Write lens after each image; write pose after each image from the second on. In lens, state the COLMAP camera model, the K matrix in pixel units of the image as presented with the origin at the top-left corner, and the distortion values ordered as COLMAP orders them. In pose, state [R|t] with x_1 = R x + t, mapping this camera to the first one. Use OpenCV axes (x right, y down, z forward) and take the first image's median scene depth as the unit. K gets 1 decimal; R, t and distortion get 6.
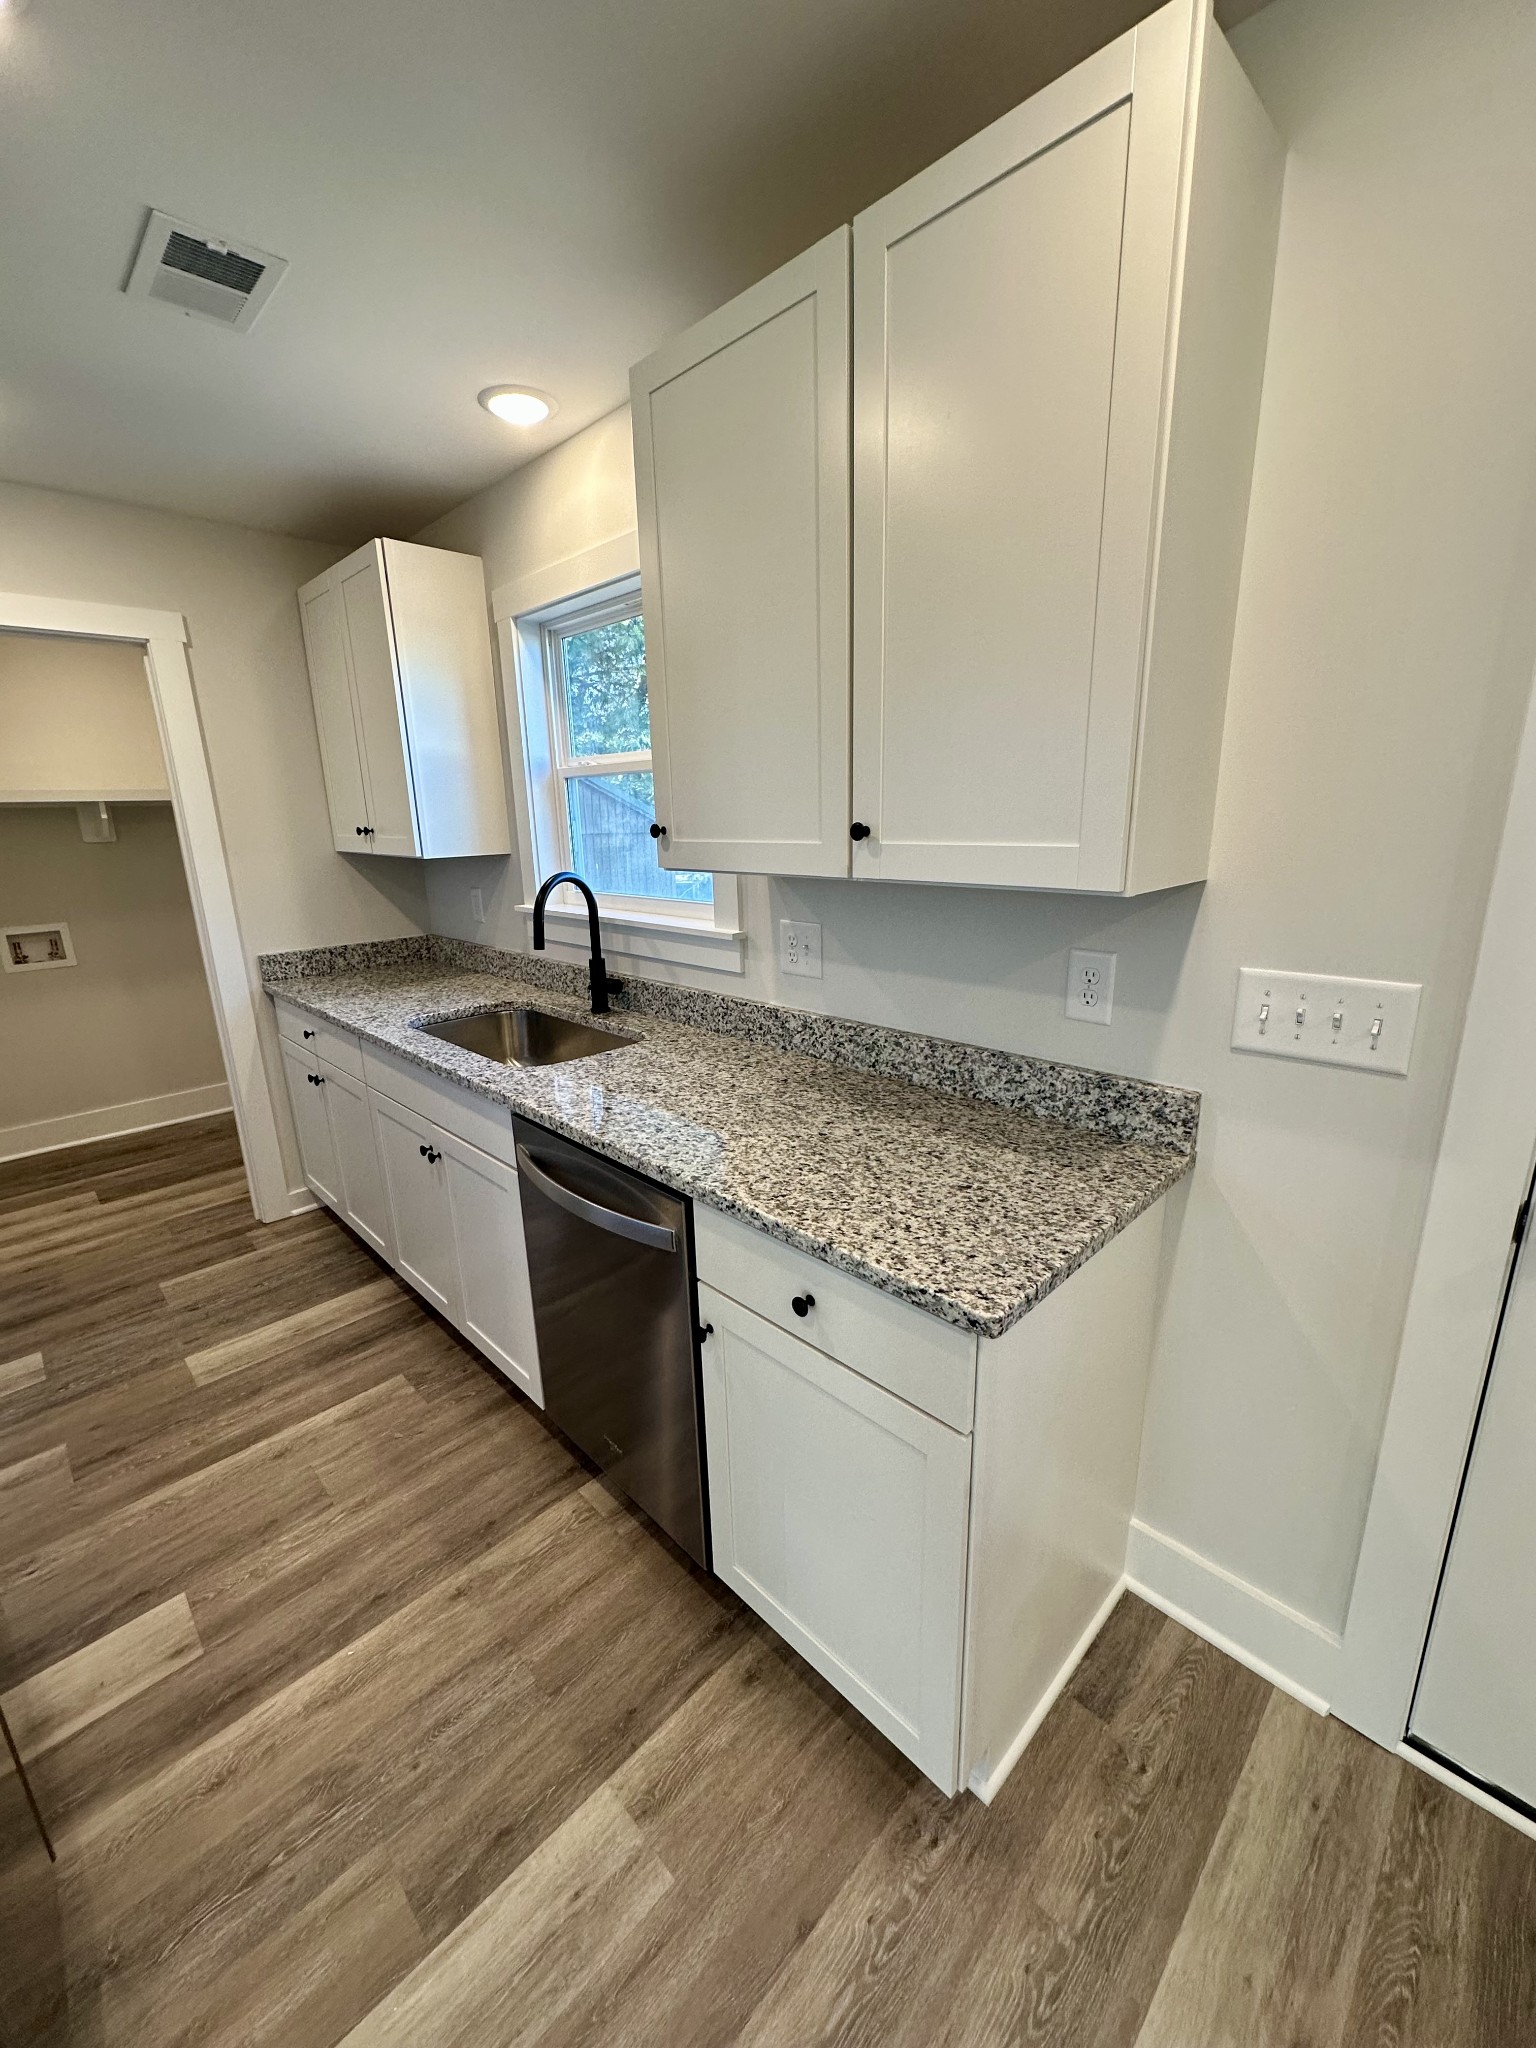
lens RADIAL K [[811.6, 0, 770.3], [0, 811.6, 1022.3], [0, 0, 1]] dist [-0.002929, 0.000780]
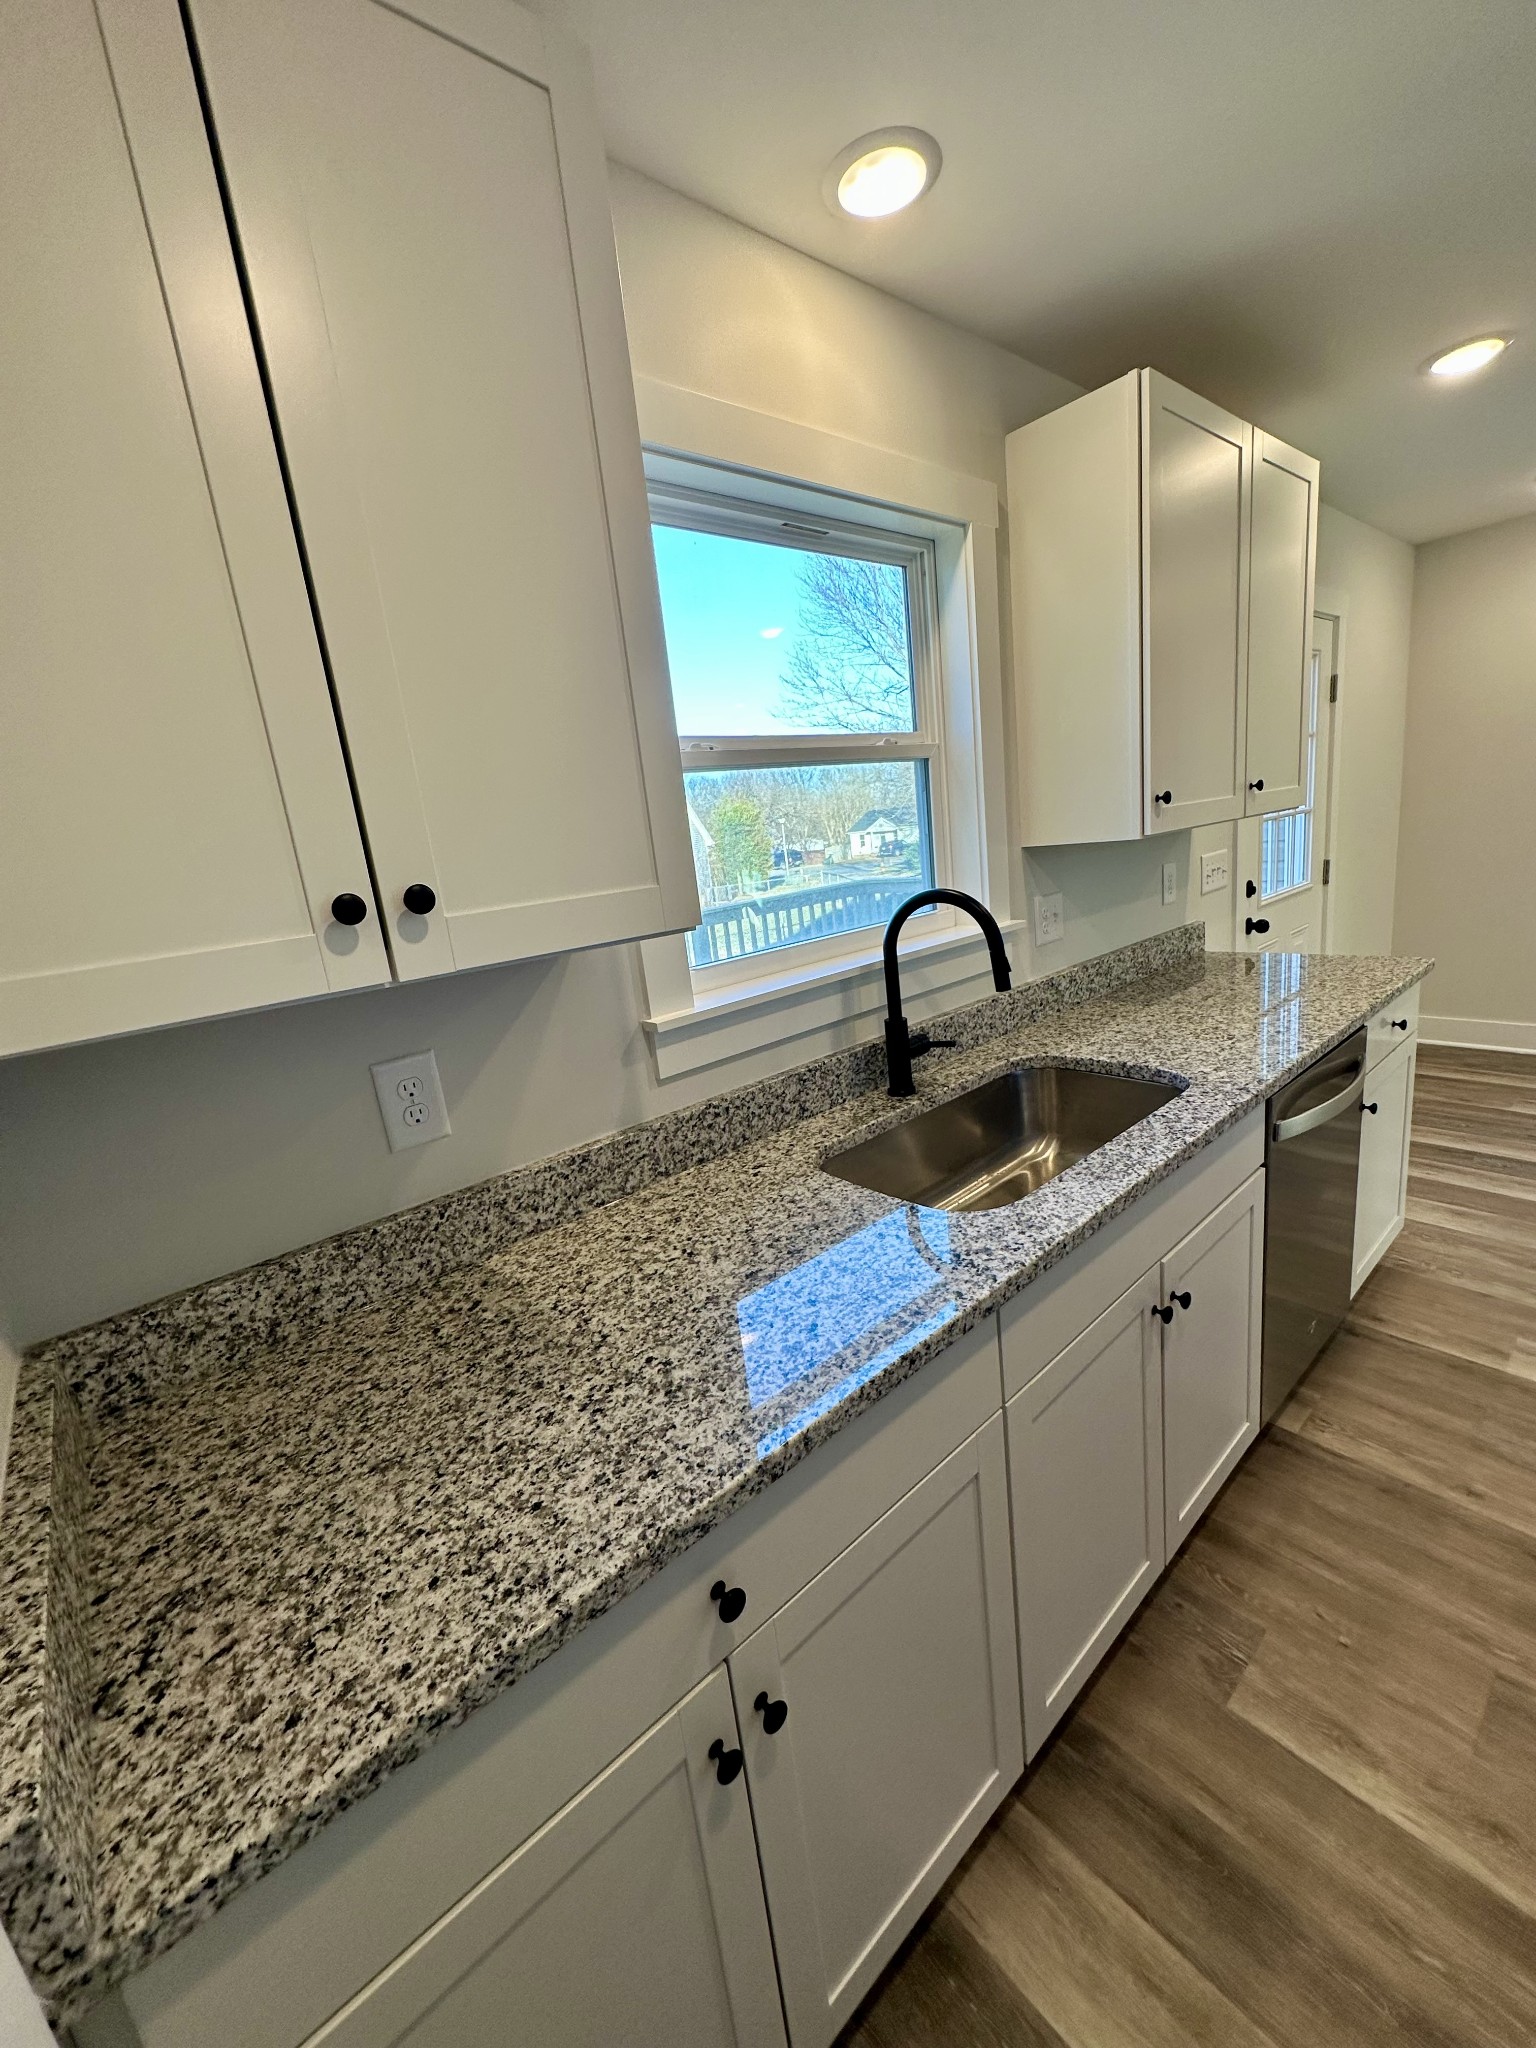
lens RADIAL K [[811.6, 0, 773.1], [0, 811.6, 1021.5], [0, 0, 1]] dist [-0.002929, 0.000780]
pose [[0.075192, -0.213021, 0.974150, -1.111931], [0.357083, 0.917883, 0.173154, -0.289407], [-0.931041, 0.334832, 0.145084, 1.234005]]
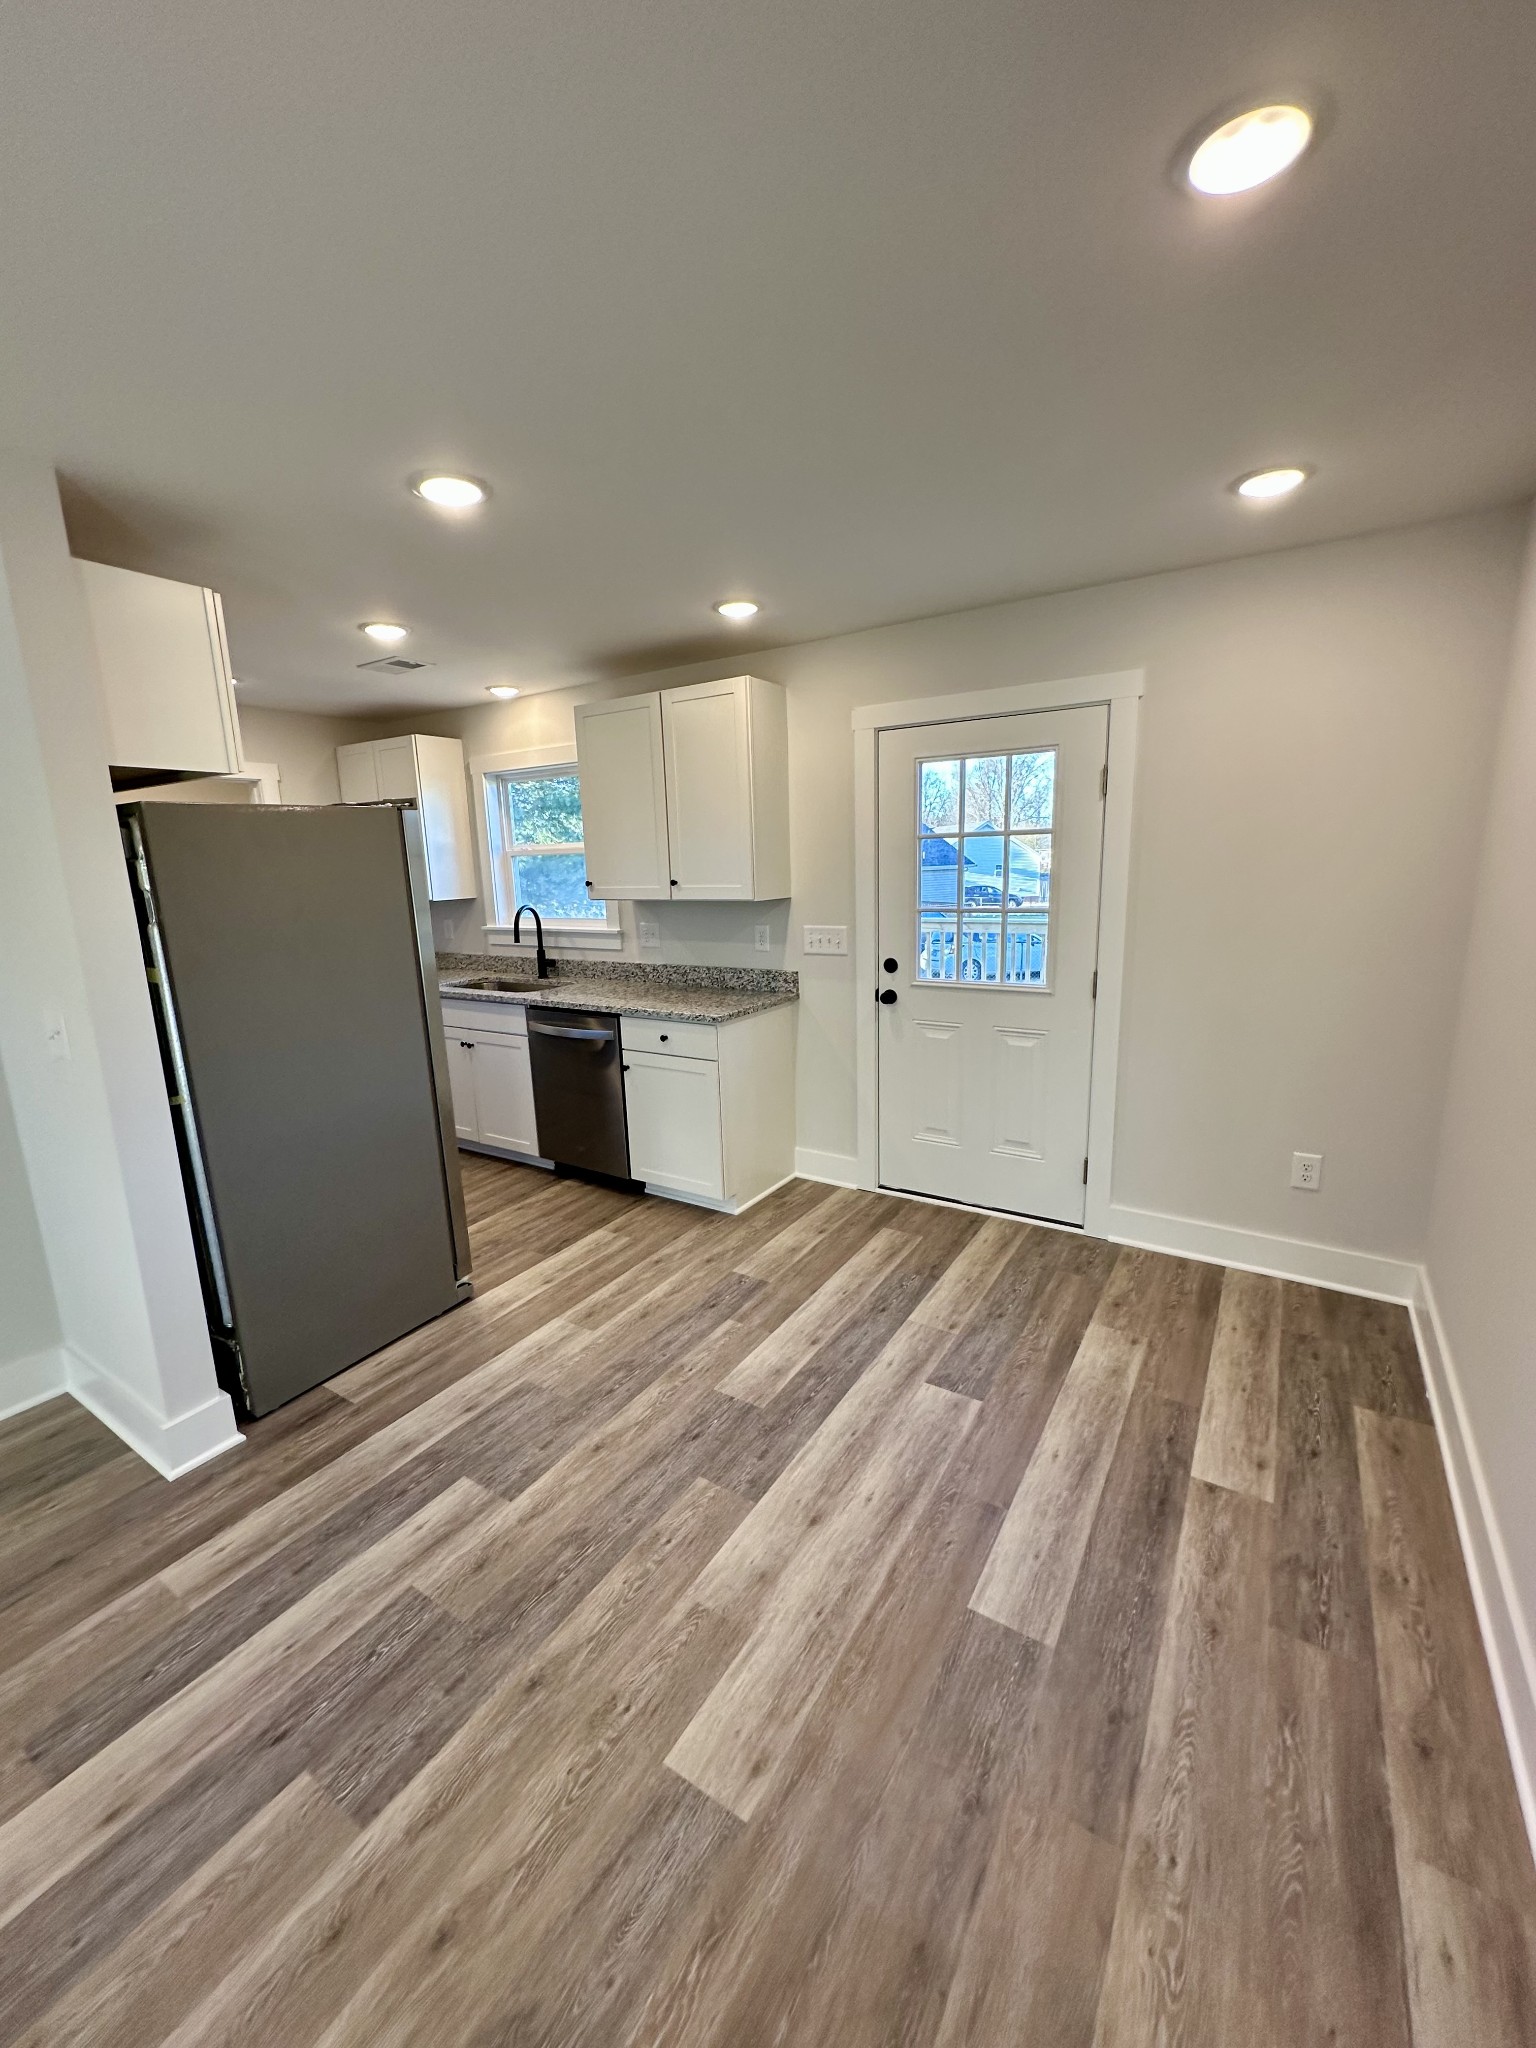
lens RADIAL K [[829.2, 0, 772.5], [0, 829.2, 1010.5], [0, 0, 1]] dist [-0.006545, 0.002274]
pose [[0.975496, -0.048237, 0.214665, -0.132679], [0.064283, 0.995585, -0.068402, 0.291197], [-0.210417, 0.080525, 0.974290, -1.262329]]
